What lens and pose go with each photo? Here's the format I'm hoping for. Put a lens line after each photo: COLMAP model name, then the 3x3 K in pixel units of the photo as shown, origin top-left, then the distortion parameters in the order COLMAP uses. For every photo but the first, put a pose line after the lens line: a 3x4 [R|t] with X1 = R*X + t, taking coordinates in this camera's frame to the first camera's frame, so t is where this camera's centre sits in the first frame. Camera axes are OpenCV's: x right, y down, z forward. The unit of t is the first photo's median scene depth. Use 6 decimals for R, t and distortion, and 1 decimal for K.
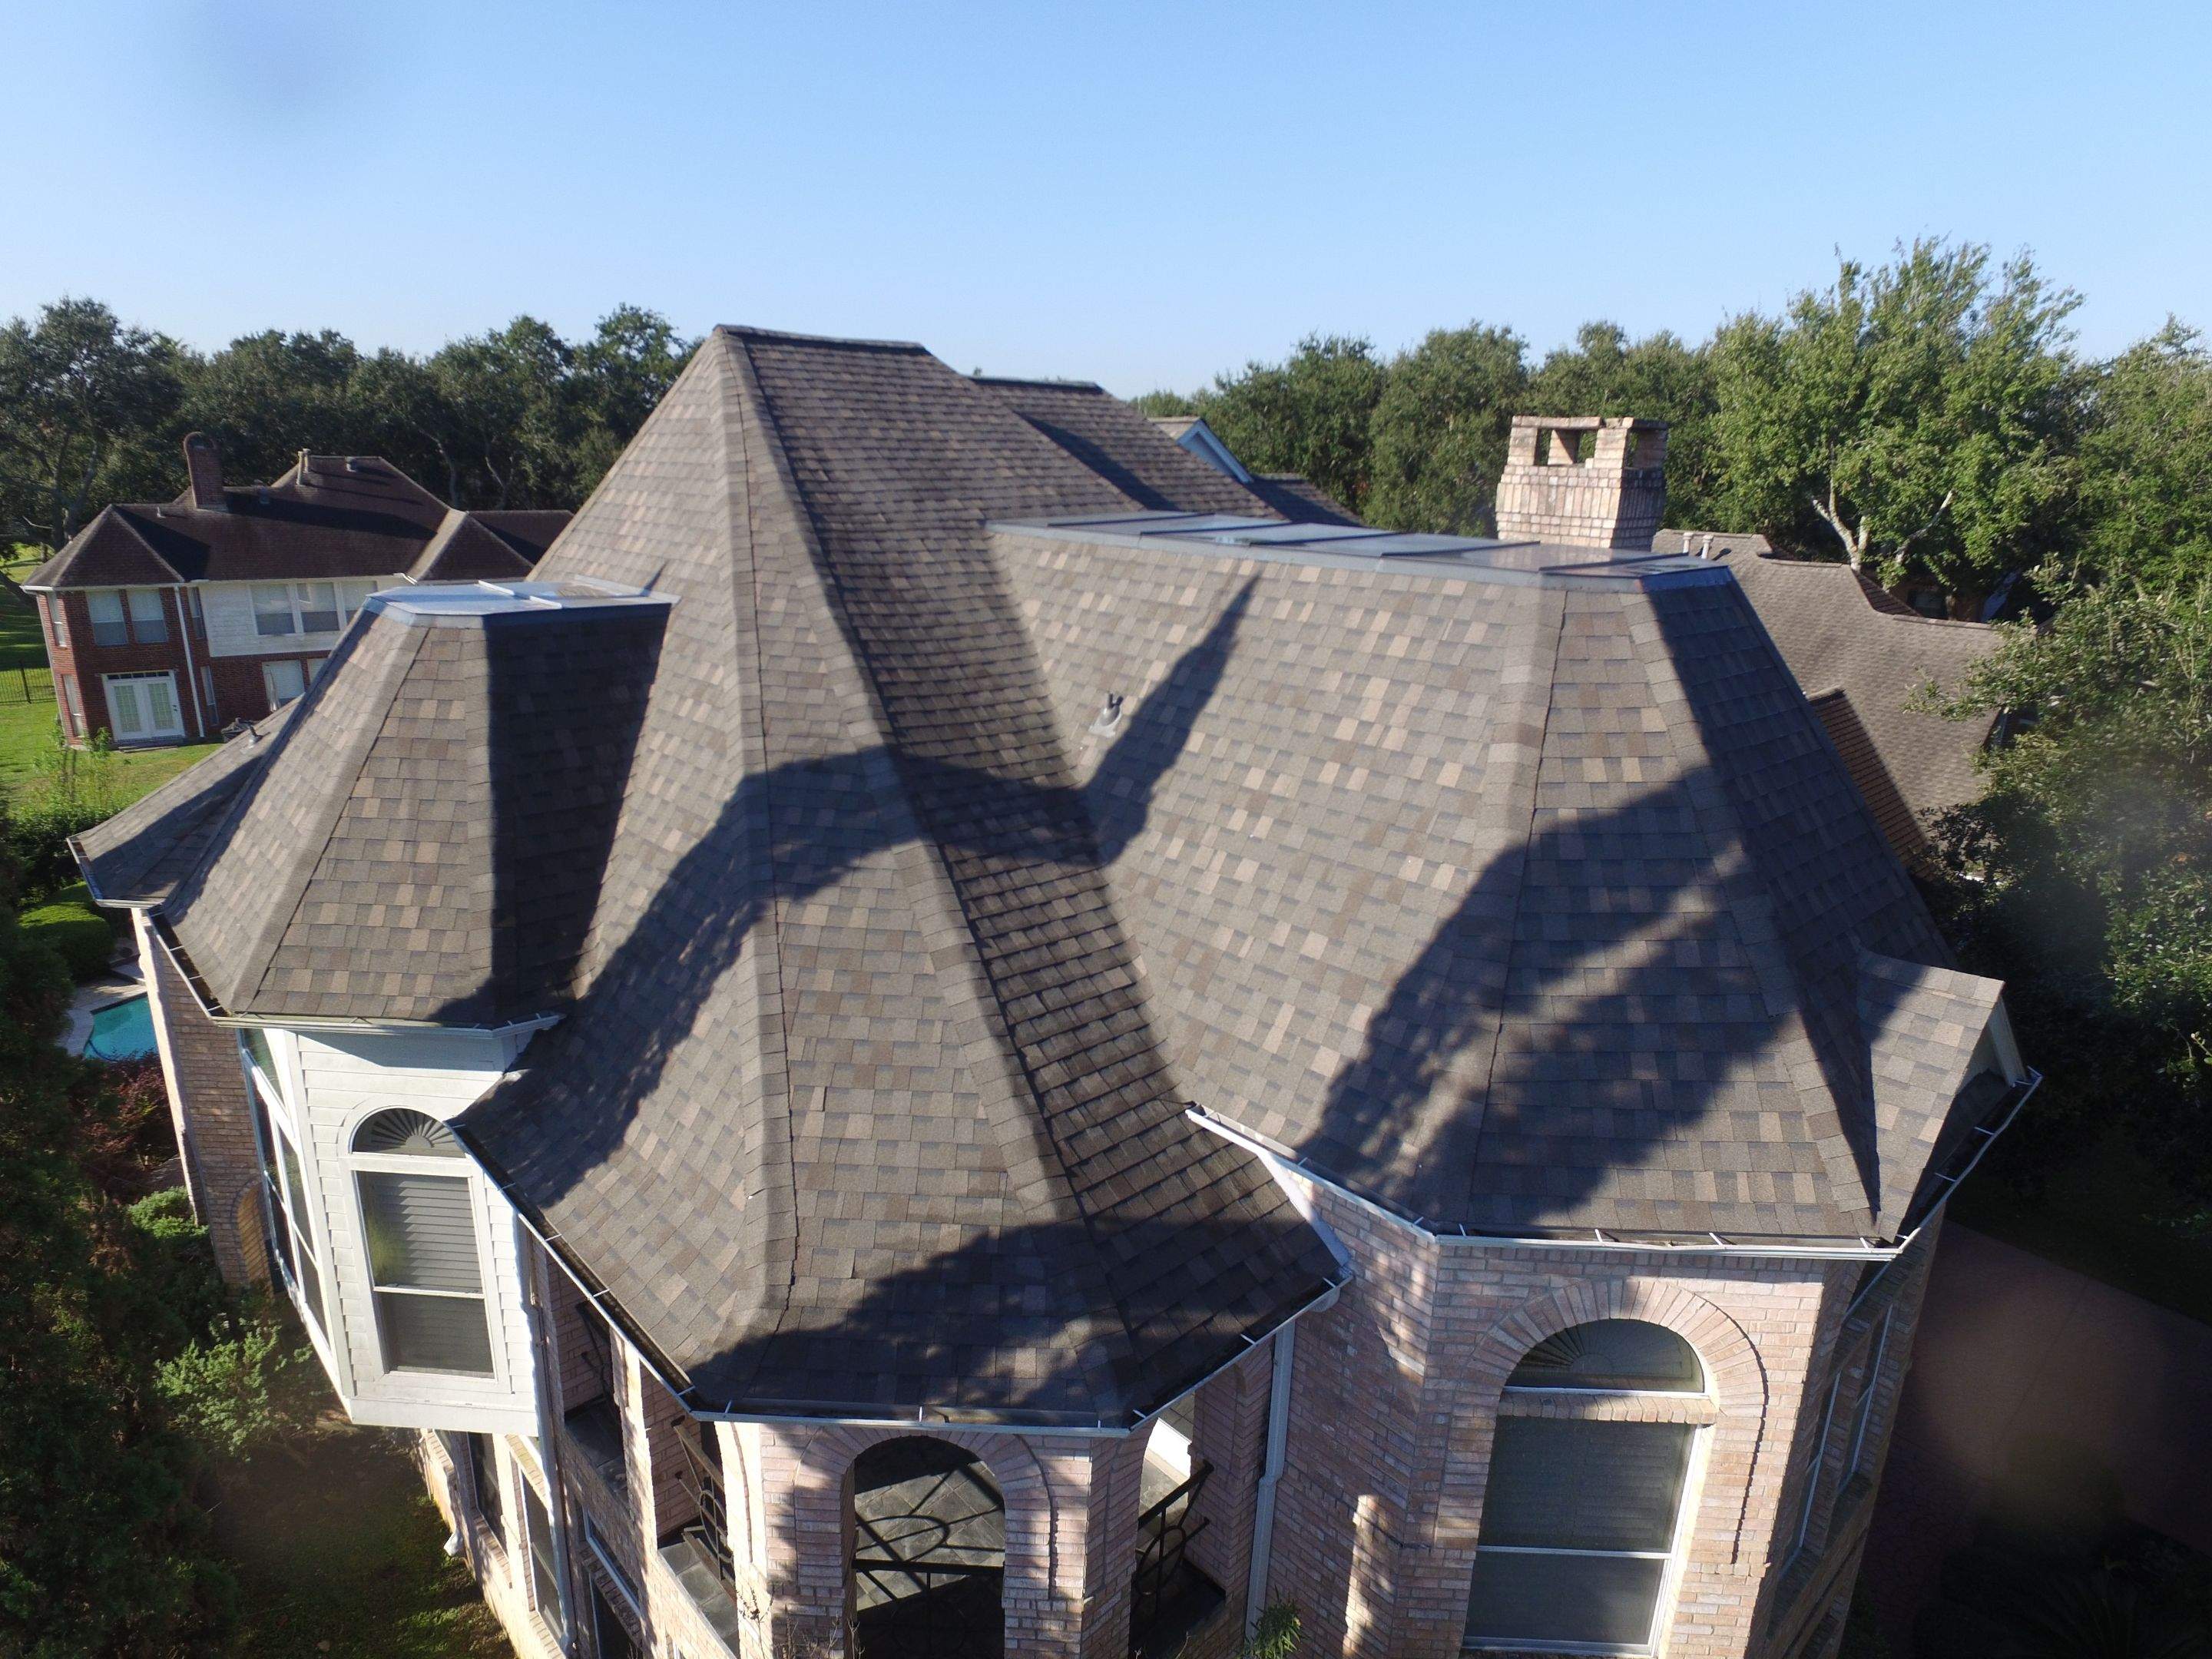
lens RADIAL K [[1249.5, 0, 1083.6], [0, 1249.5, 827.5], [0, 0, 1]] dist [0.001556, 0.005196]
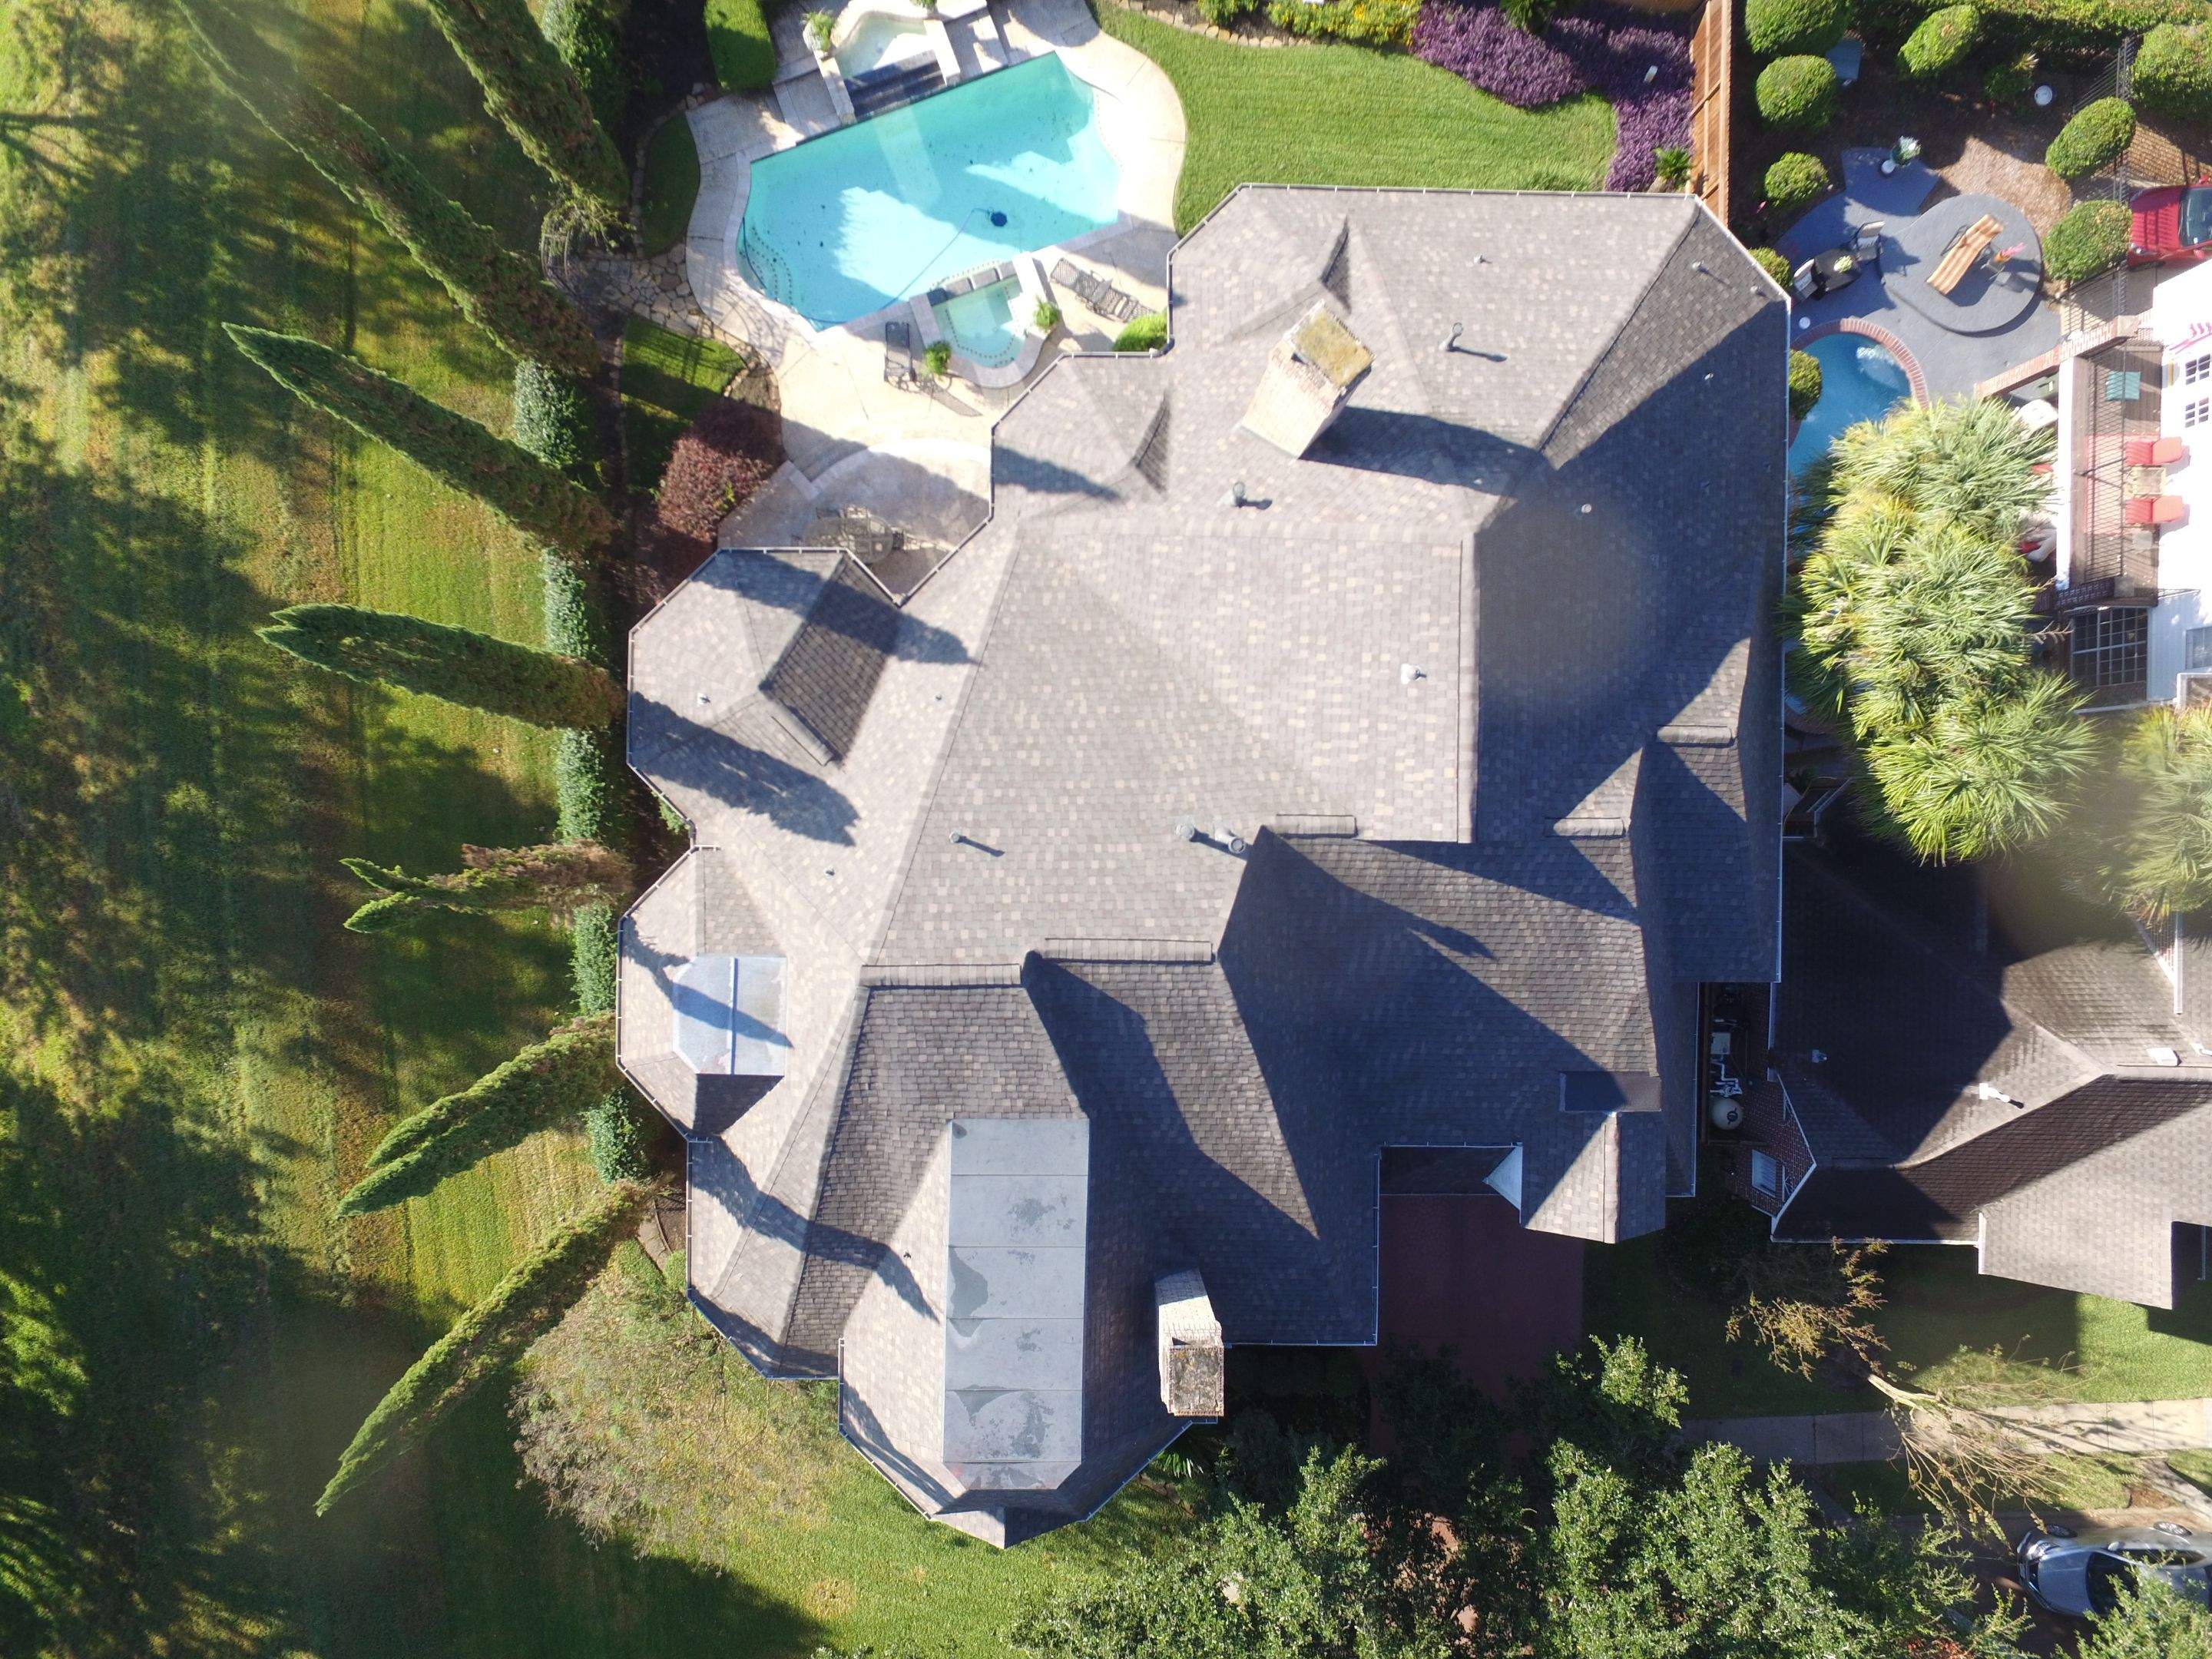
lens RADIAL K [[1249.5, 0, 1083.6], [0, 1249.5, 827.5], [0, 0, 1]] dist [0.001556, 0.005196]
pose [[0.721958, 0.691833, -0.012025, -0.305434], [-0.213644, 0.239409, 0.947122, -2.985042], [0.658129, -0.681213, 0.320649, 1.230245]]
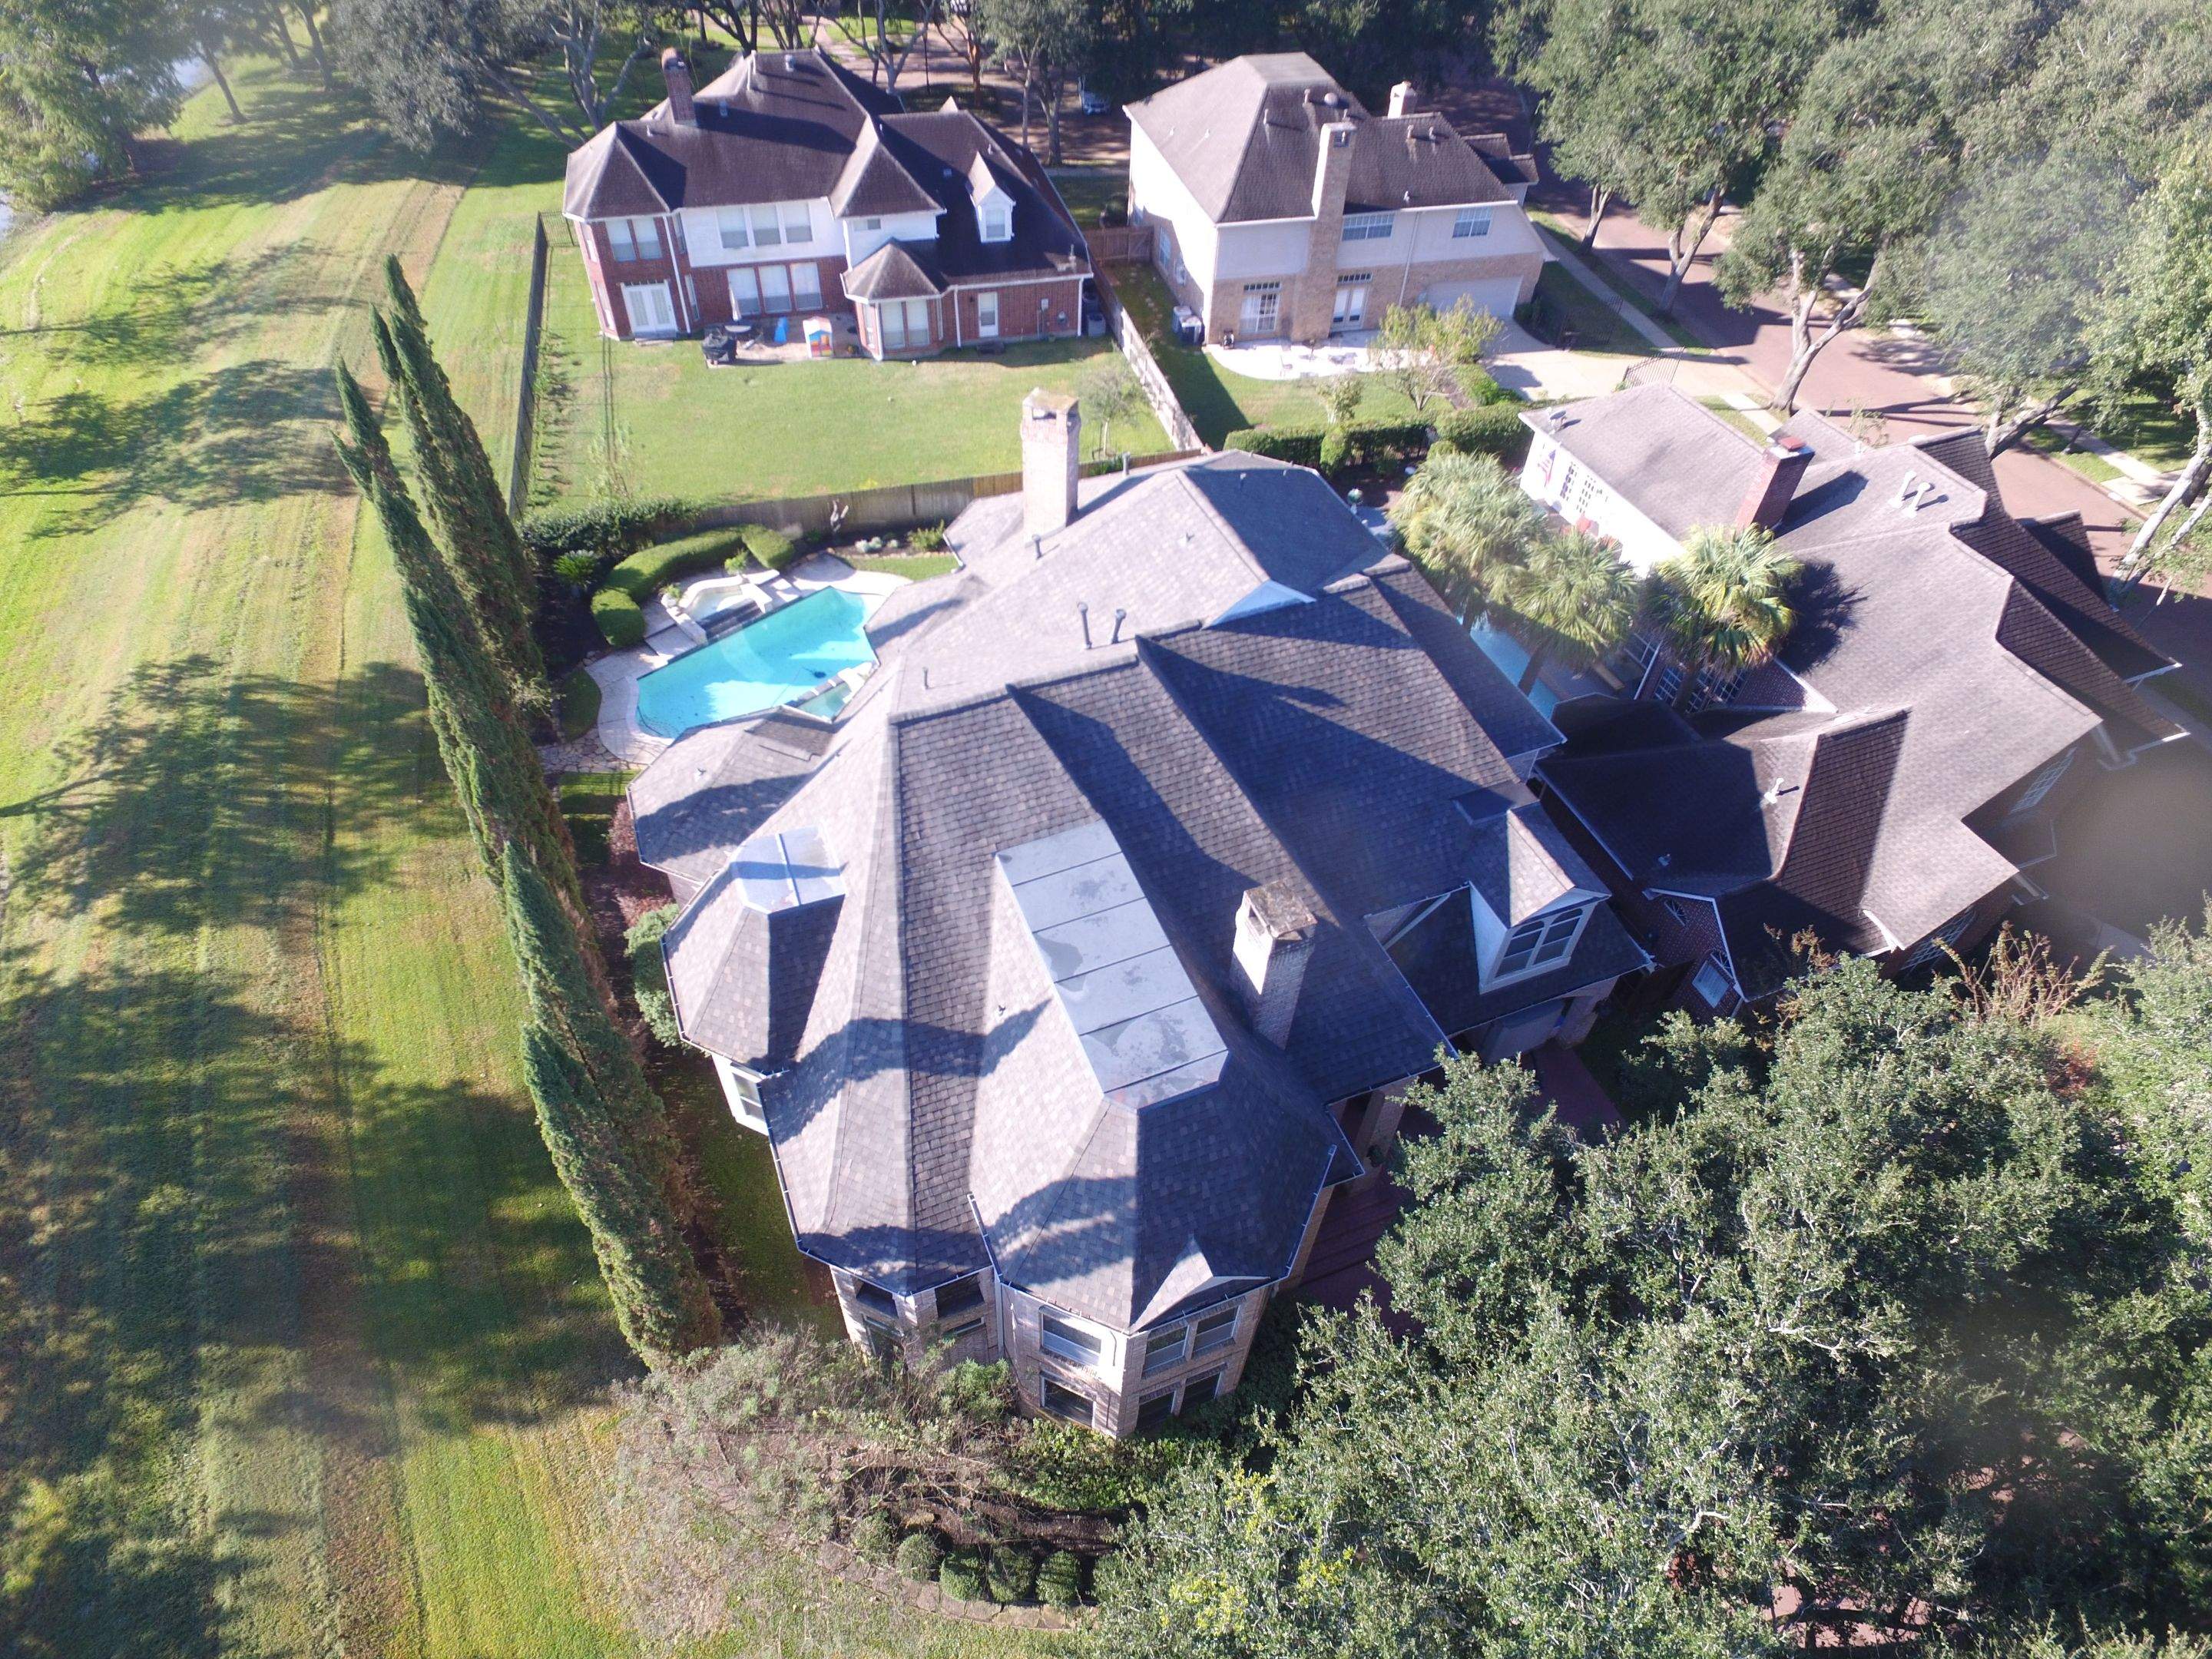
lens RADIAL K [[1249.5, 0, 1083.6], [0, 1249.5, 827.5], [0, 0, 1]] dist [0.001556, 0.005196]
pose [[0.930737, 0.265605, -0.251362, 0.813247], [-0.107982, 0.856329, 0.505016, -1.944438], [0.349383, -0.442895, 0.825697, -0.902627]]
